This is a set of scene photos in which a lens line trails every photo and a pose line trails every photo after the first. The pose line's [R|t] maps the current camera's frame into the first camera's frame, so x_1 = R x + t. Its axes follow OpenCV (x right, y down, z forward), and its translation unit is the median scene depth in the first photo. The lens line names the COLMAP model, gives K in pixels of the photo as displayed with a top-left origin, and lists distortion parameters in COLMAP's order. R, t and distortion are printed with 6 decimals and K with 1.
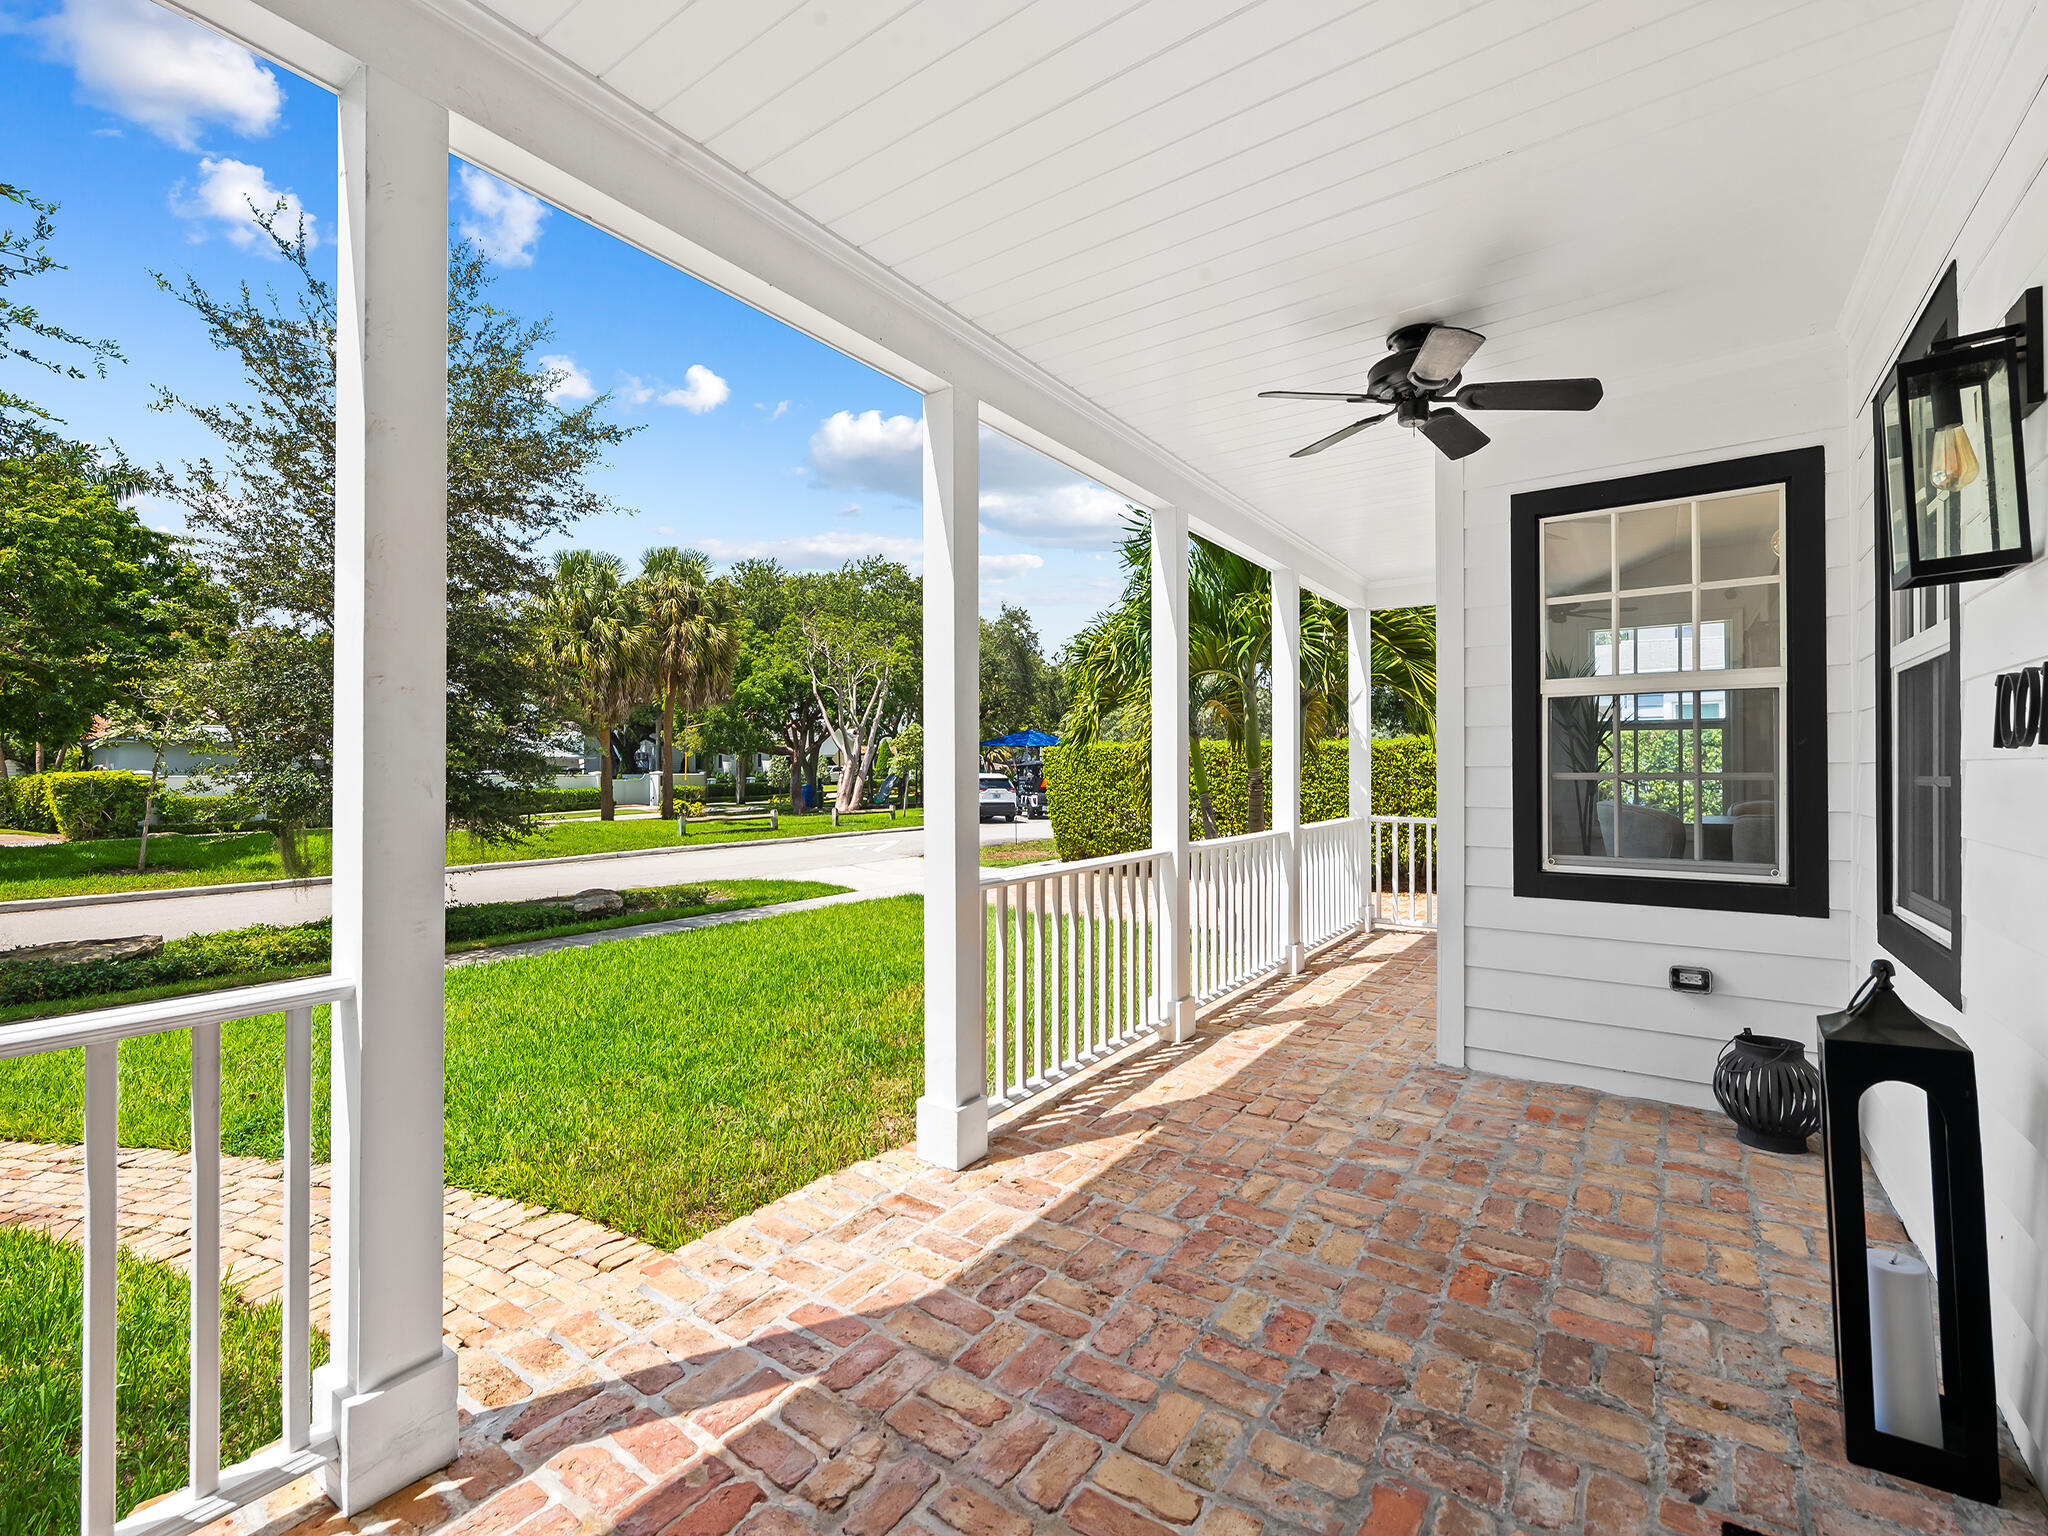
lens RADIAL K [[889.2, 0, 1024.1], [0, 889.2, 766.1], [0, 0, 1]] dist [0.000721, 0.000155]
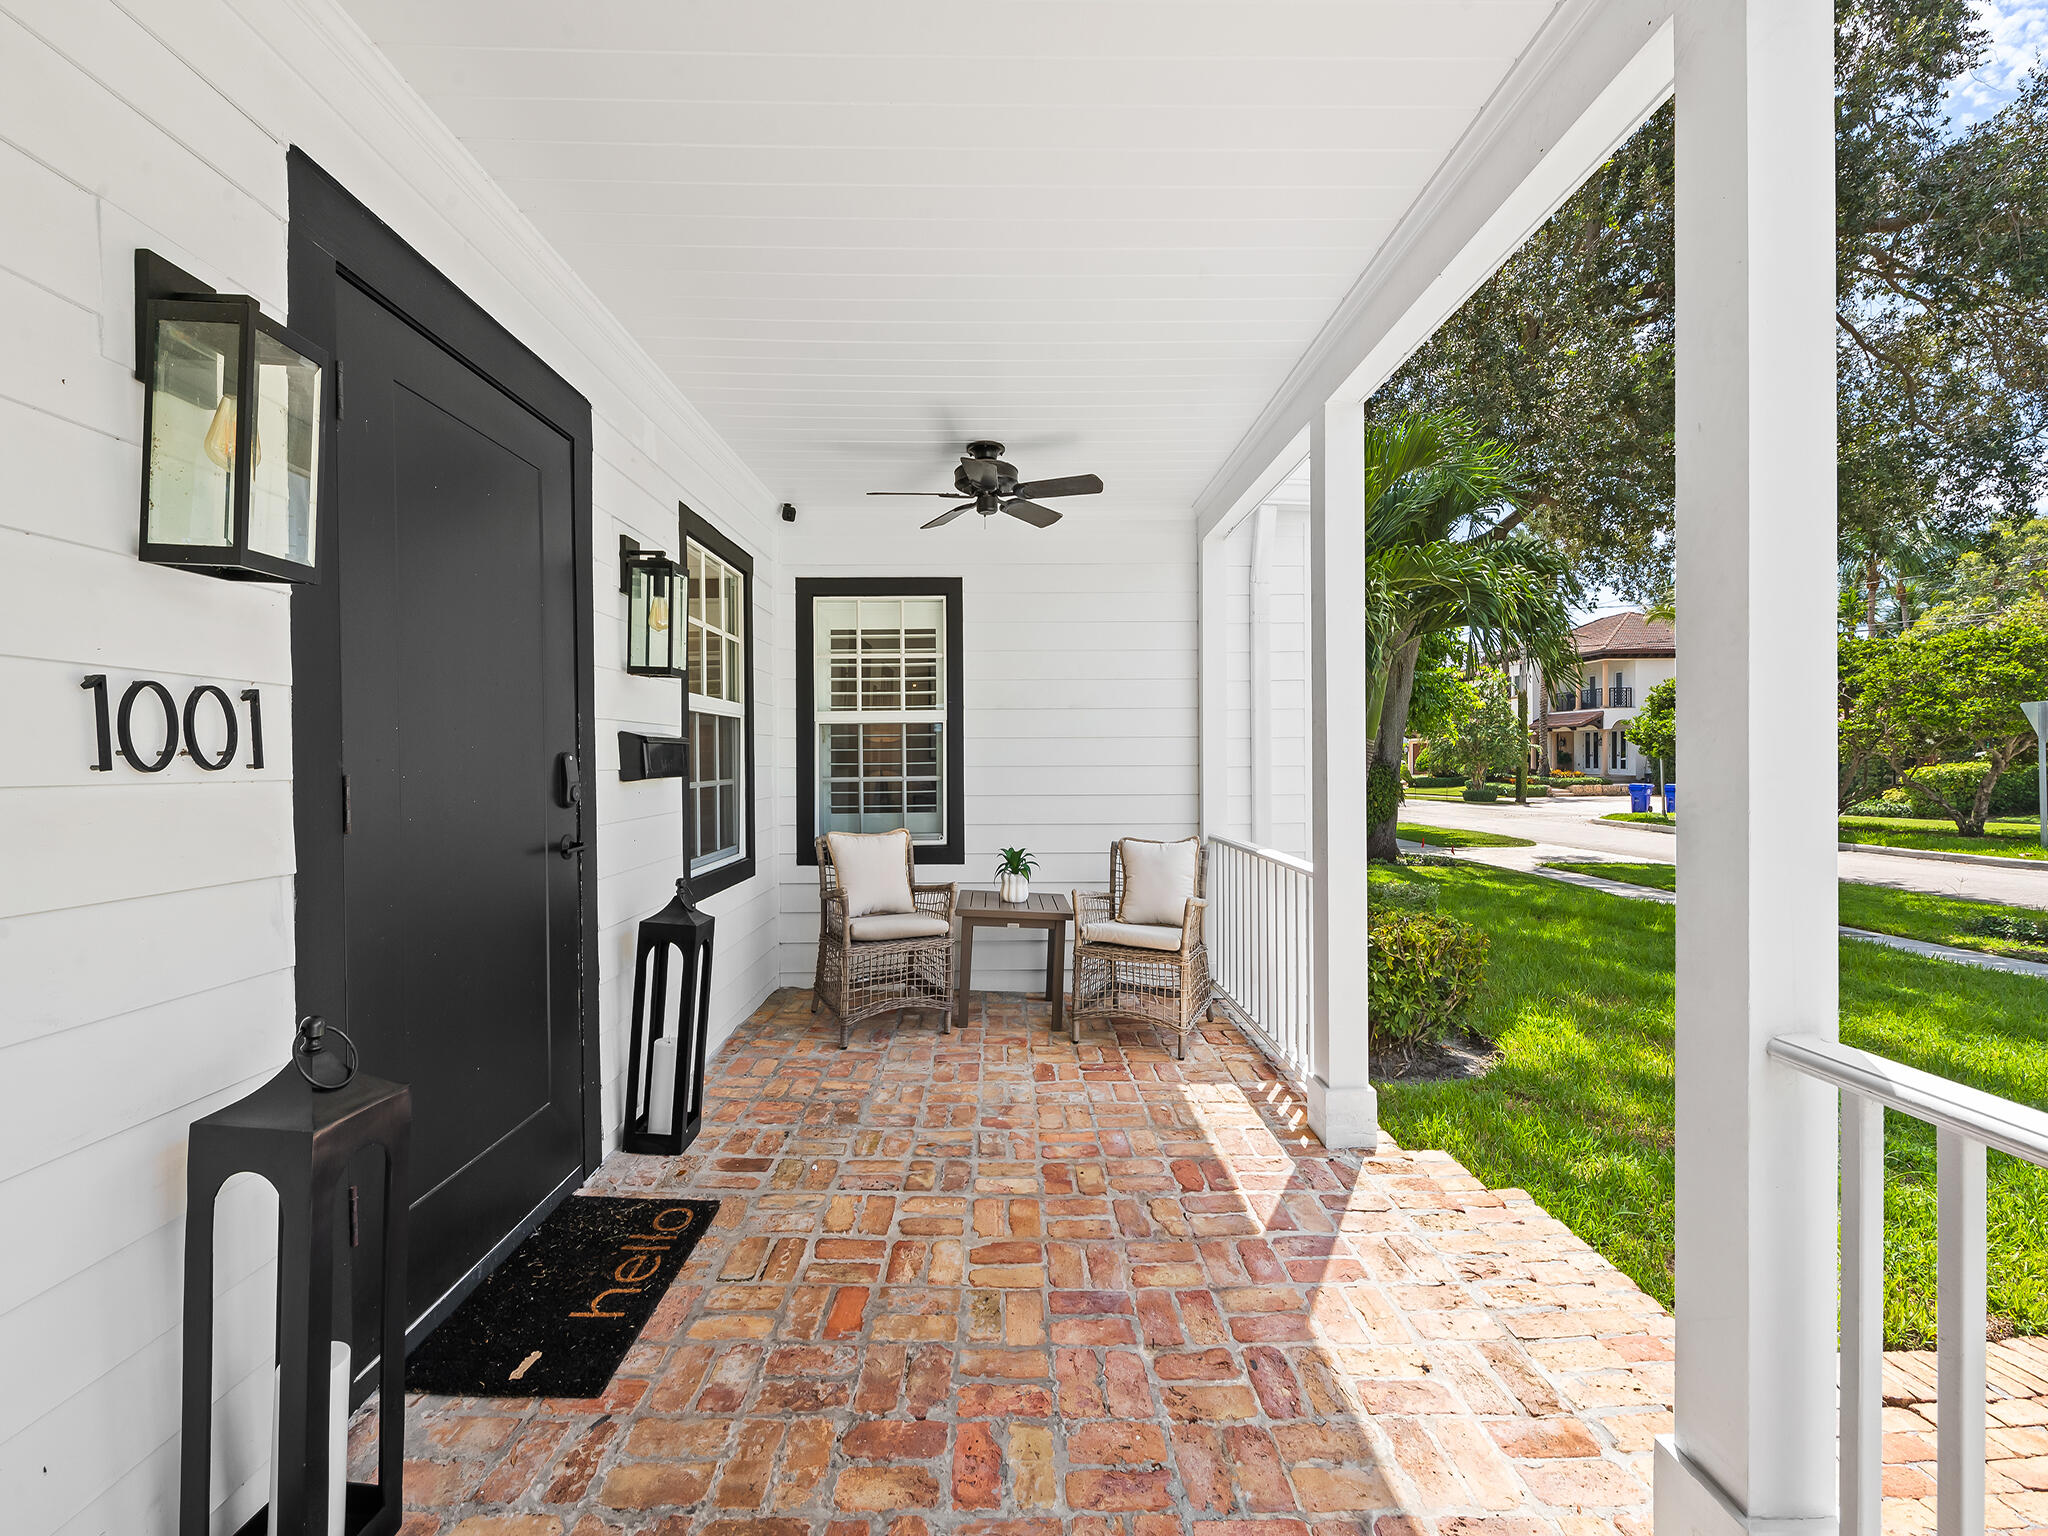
lens RADIAL K [[822.3, 0, 1023.5], [0, 822.3, 760.6], [0, 0, 1]] dist [-0.000502, -0.000096]
pose [[-0.802943, 0.006773, -0.596017, 0.780489], [0.011673, 0.999922, -0.004363, -0.016717], [0.595941, -0.010461, -0.802960, 1.802186]]
